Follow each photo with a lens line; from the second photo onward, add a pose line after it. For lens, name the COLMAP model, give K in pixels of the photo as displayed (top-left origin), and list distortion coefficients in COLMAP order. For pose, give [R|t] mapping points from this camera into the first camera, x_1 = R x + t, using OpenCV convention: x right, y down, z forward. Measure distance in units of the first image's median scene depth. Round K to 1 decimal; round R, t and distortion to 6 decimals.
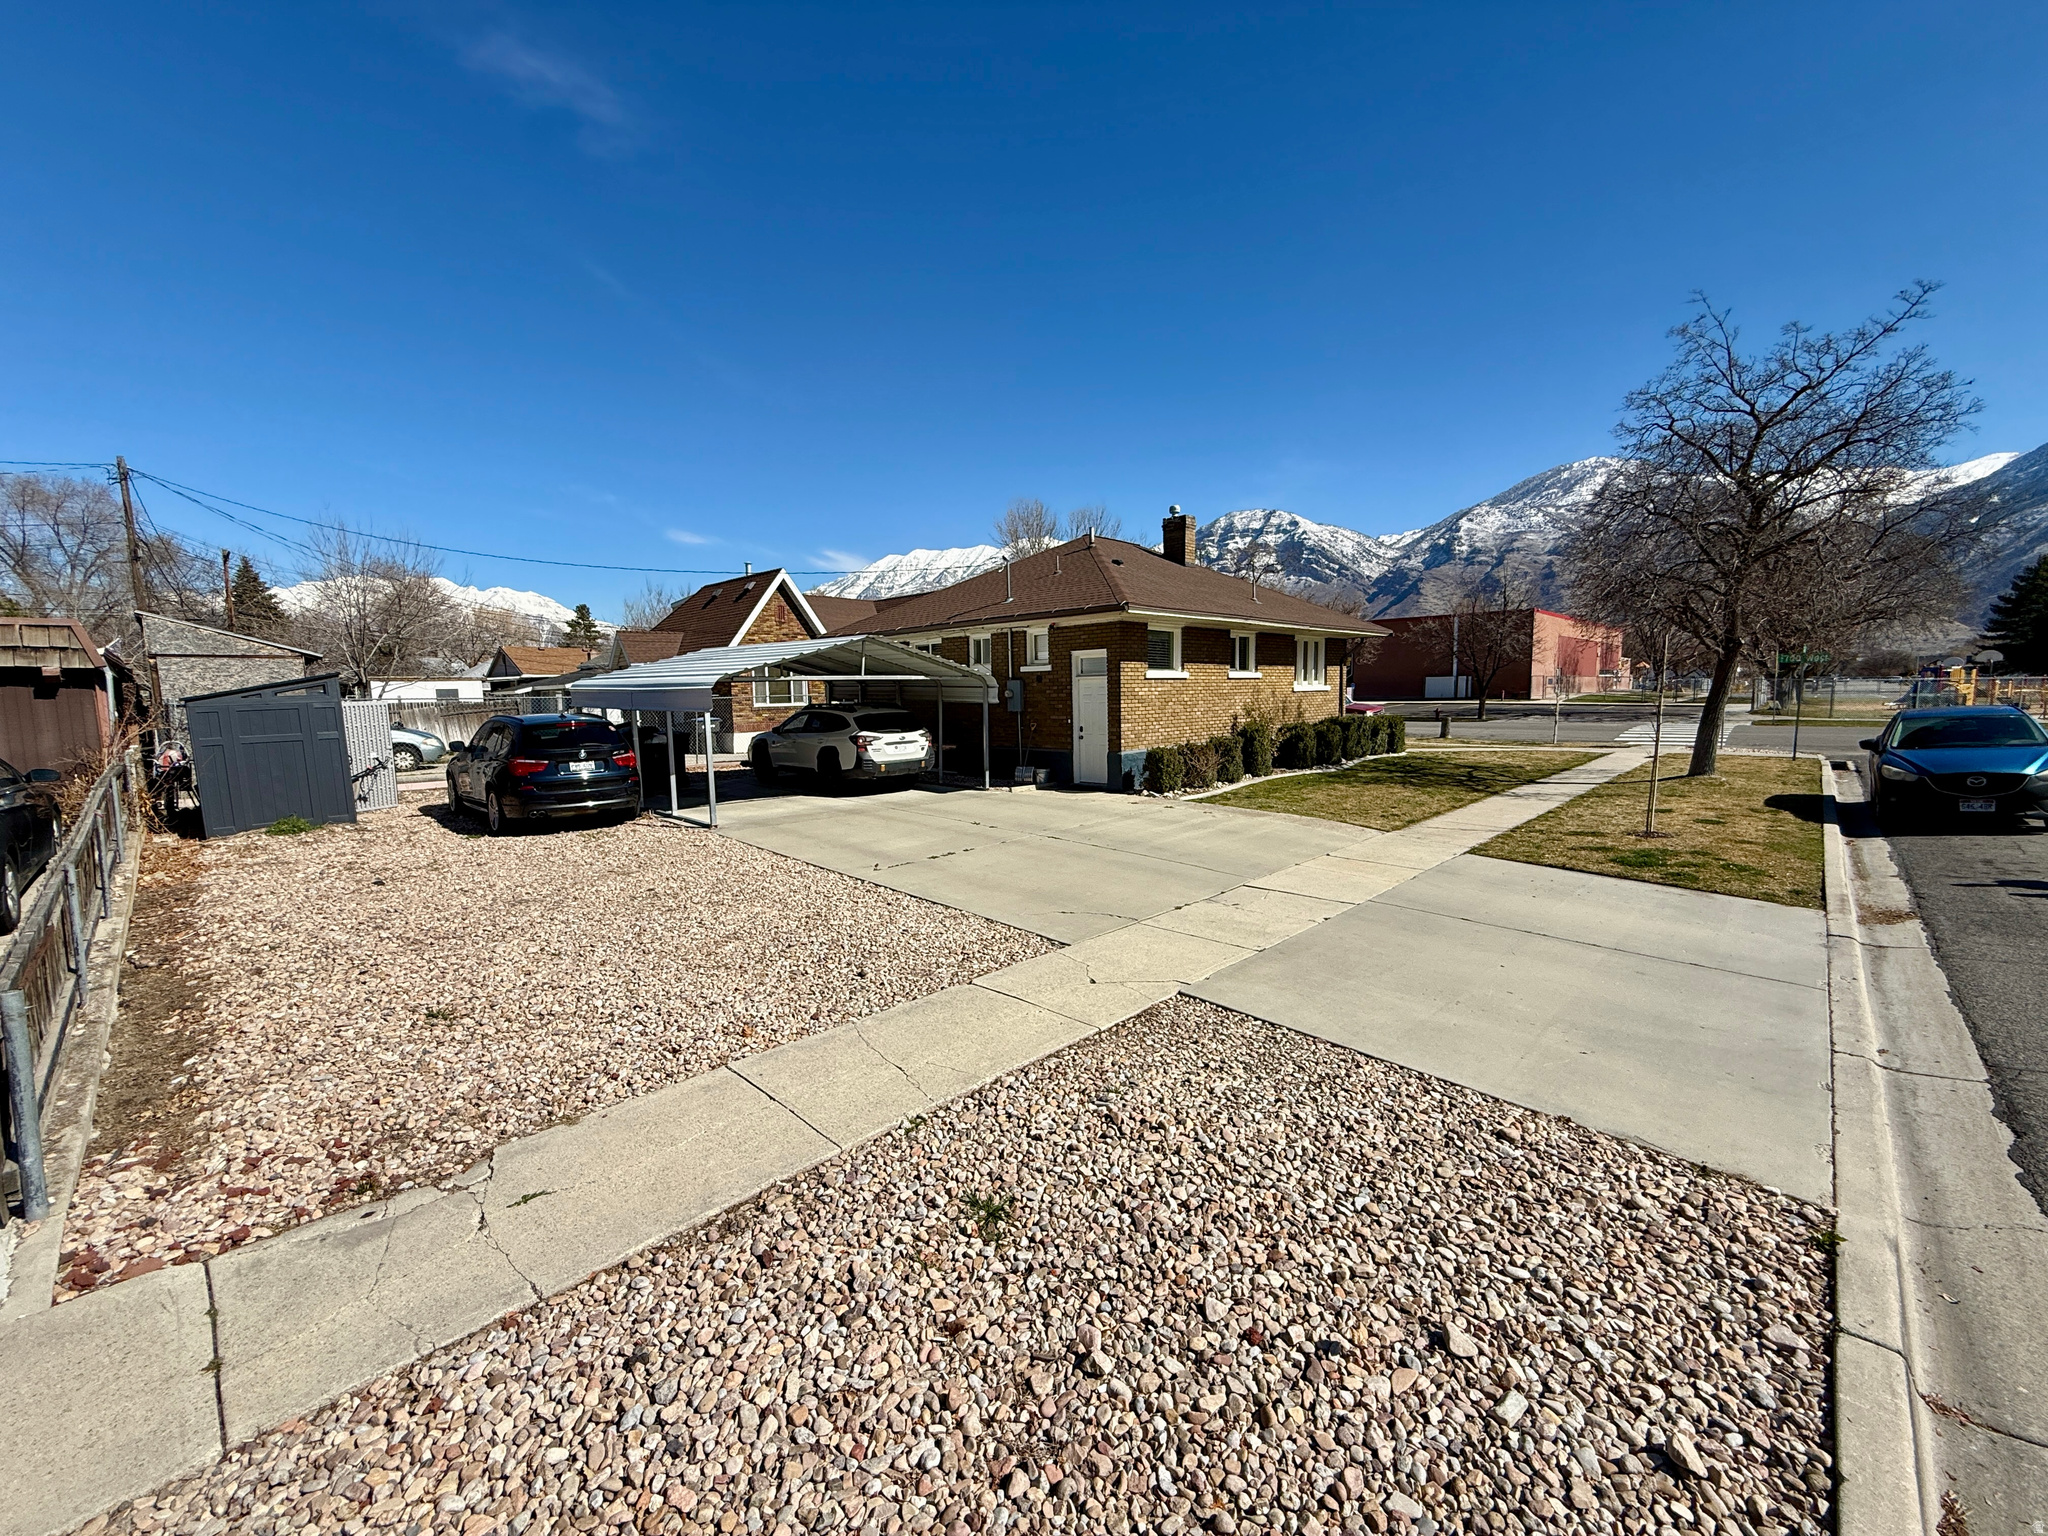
lens RADIAL K [[816.0, 0, 1010.7], [0, 816.0, 772.3], [0, 0, 1]] dist [0.002388, 0.000102]
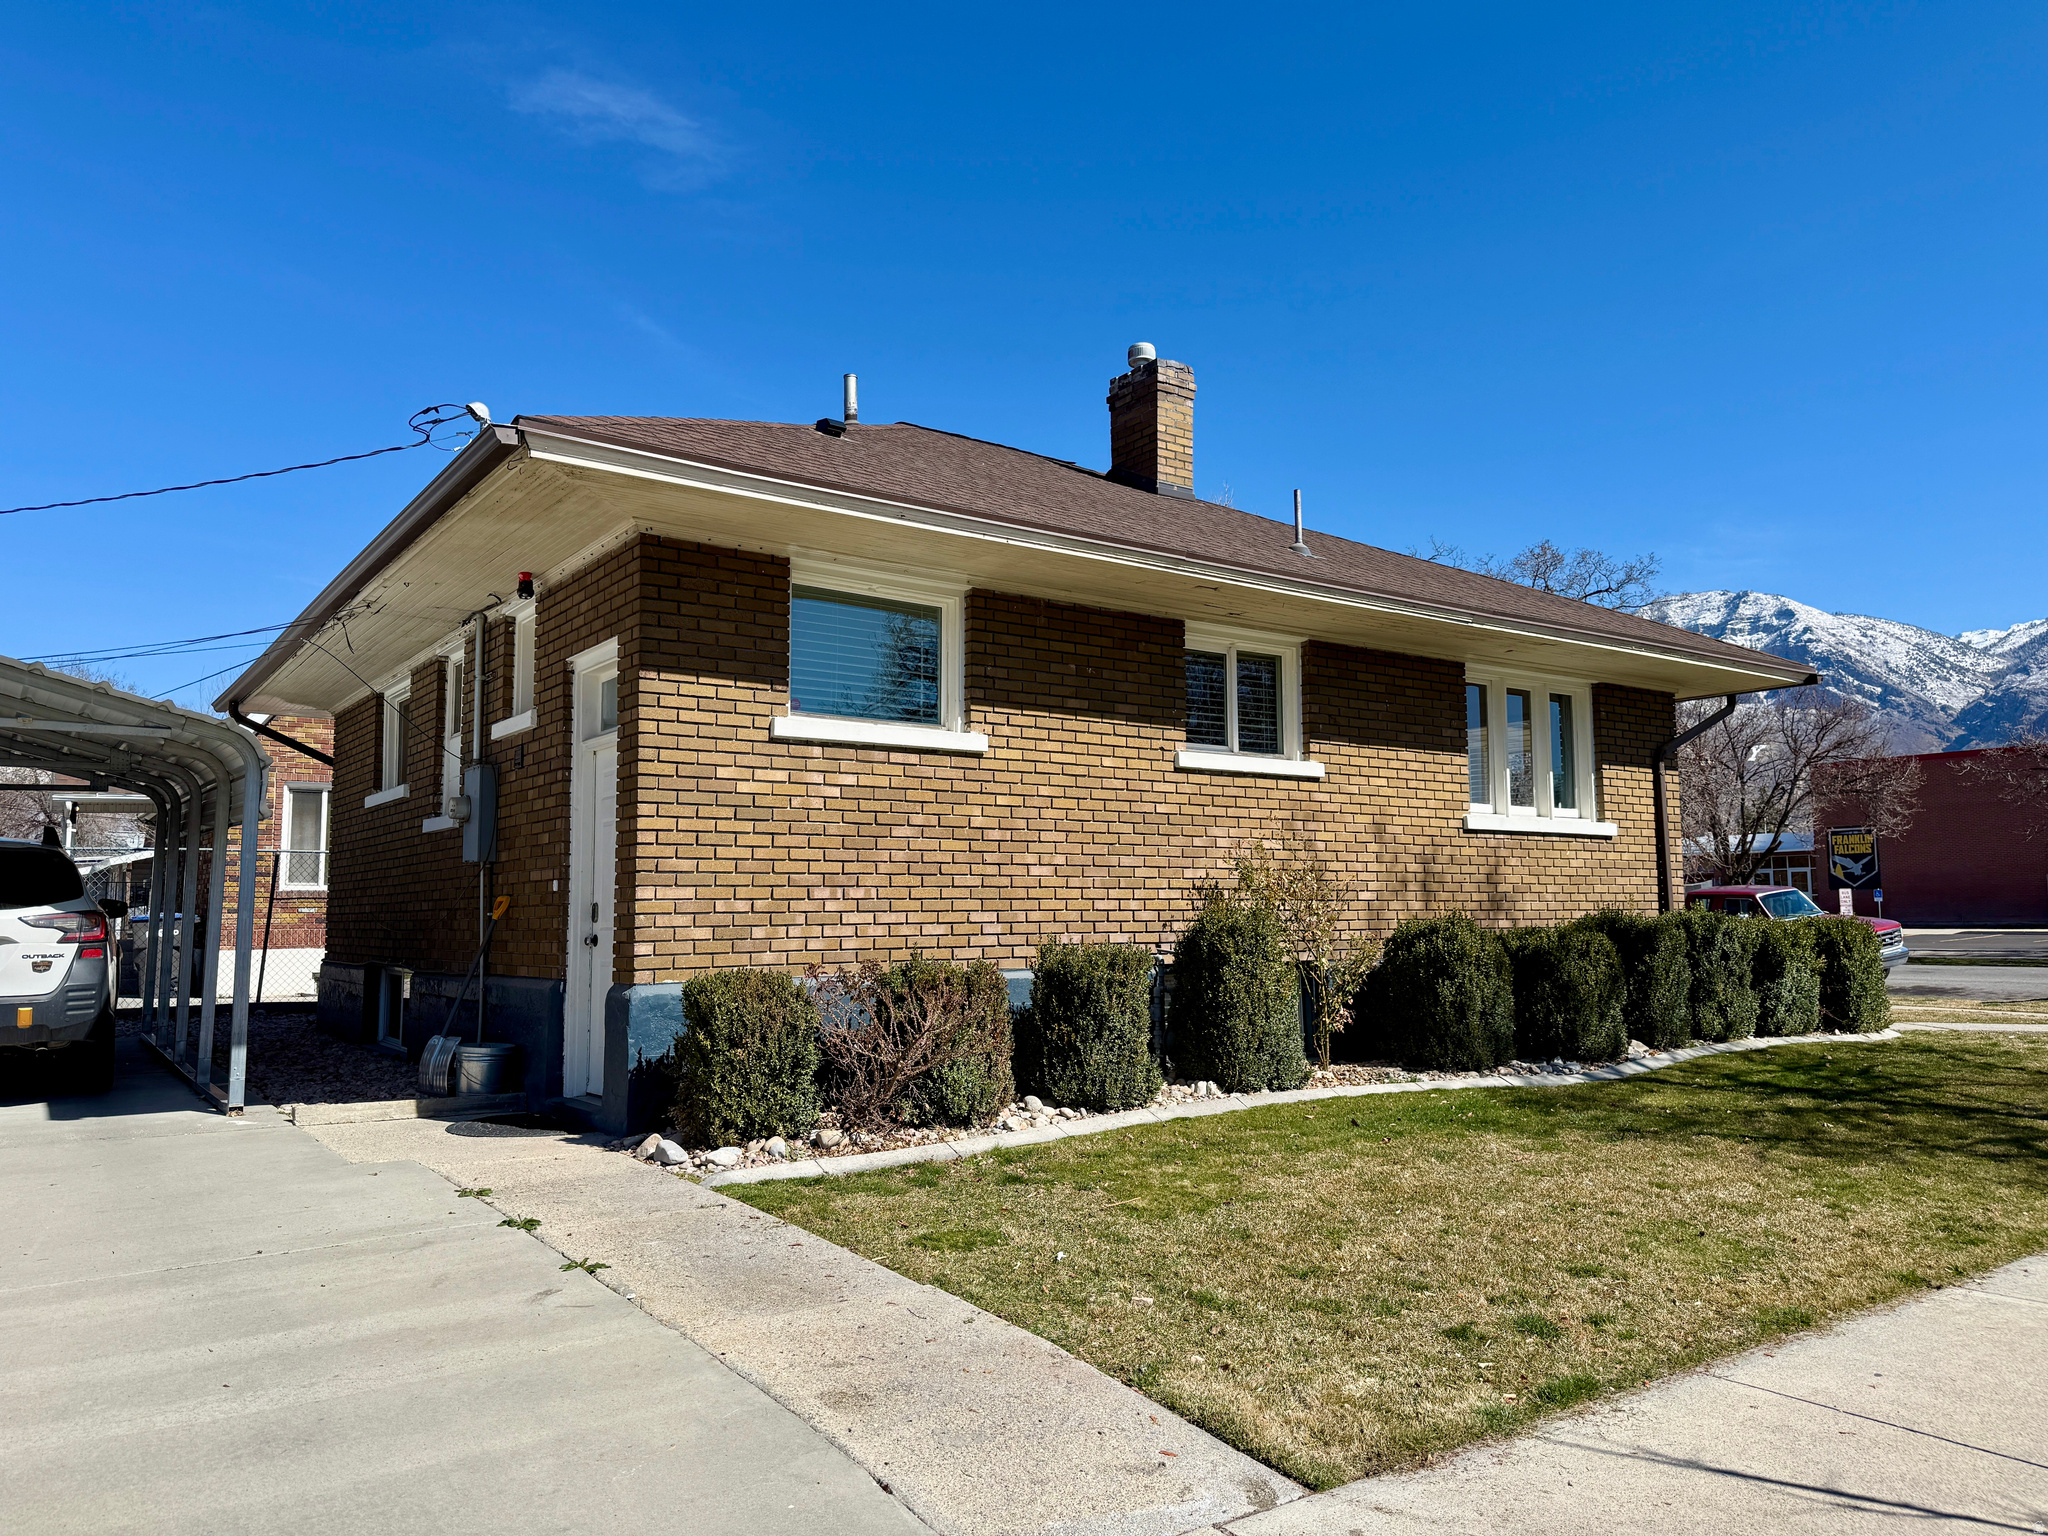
lens RADIAL K [[1431.3, 0, 1034.7], [0, 1431.3, 764.0], [0, 0, 1]] dist [0.045892, -0.020406]
pose [[0.987700, -0.003435, -0.156321, 0.291799], [-0.027828, 0.979936, -0.197359, -0.005865], [0.153863, 0.199282, 0.967788, 0.444721]]
